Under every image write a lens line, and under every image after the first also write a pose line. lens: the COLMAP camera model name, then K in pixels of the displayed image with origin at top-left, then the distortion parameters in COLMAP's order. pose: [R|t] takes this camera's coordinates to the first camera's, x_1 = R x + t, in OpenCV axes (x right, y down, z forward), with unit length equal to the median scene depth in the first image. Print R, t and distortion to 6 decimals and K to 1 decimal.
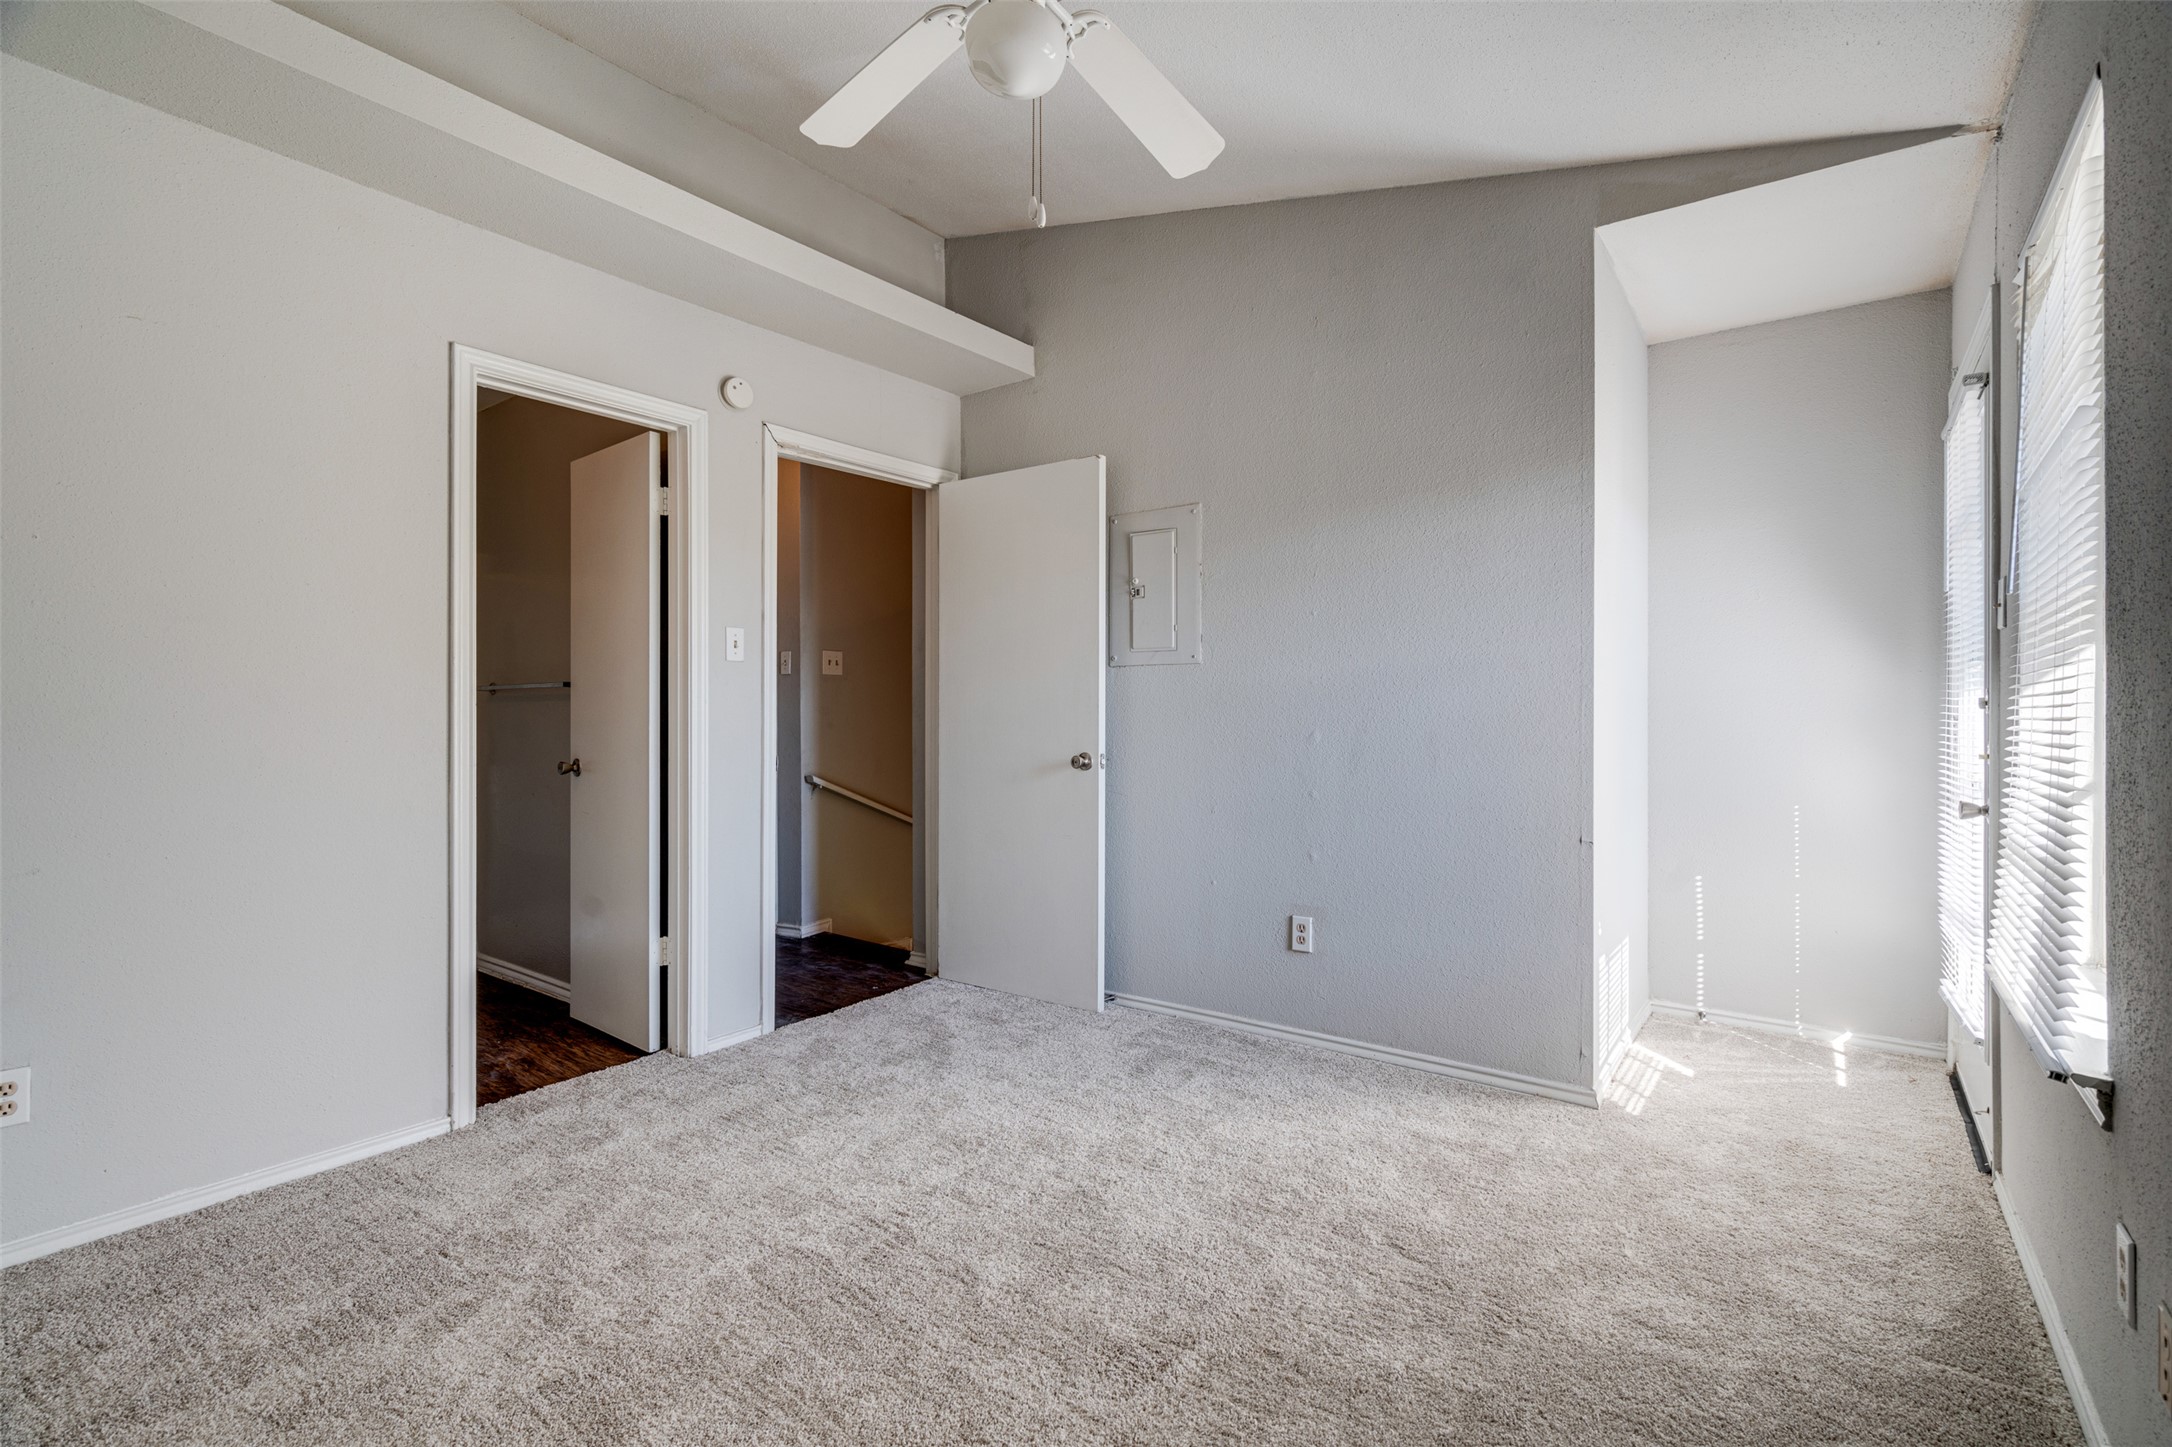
lens RADIAL K [[990.0, 0, 1090.9], [0, 990.0, 717.6], [0, 0, 1]] dist [-0.000302, -0.000034]
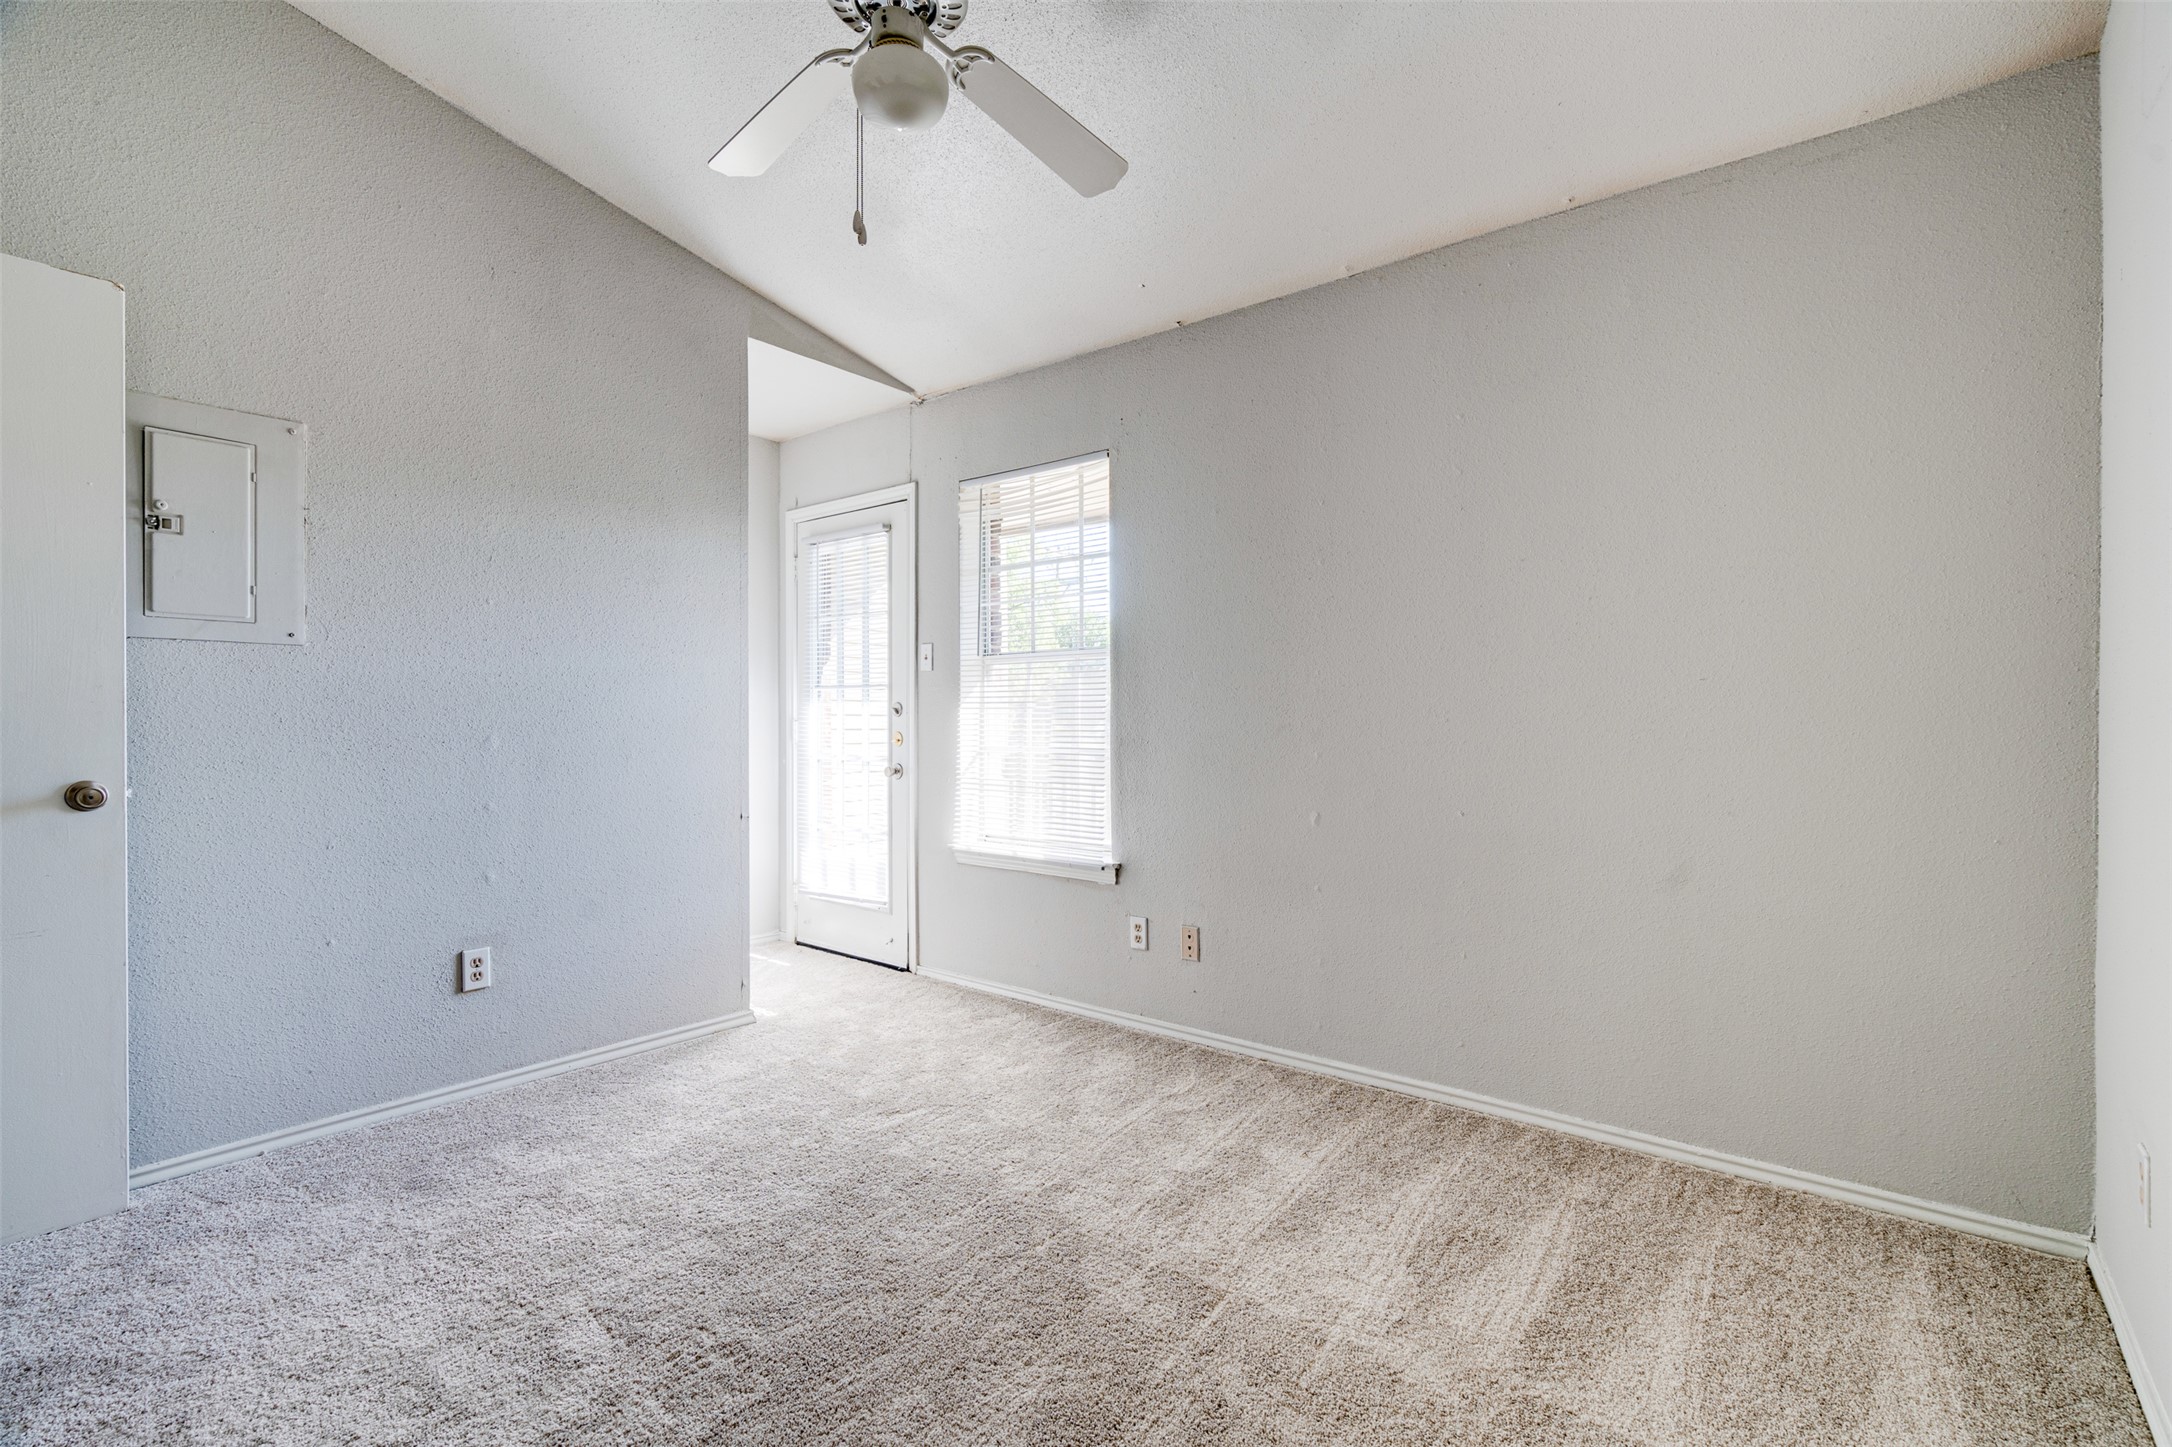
lens RADIAL K [[990.0, 0, 1090.0], [0, 990.0, 722.9], [0, 0, 1]] dist [-0.000302, -0.000034]
pose [[0.034086, -0.001721, 0.999417, -0.637988], [0.008403, 0.999964, 0.001435, 0.006210], [-0.999384, 0.008349, 0.034099, 0.433551]]
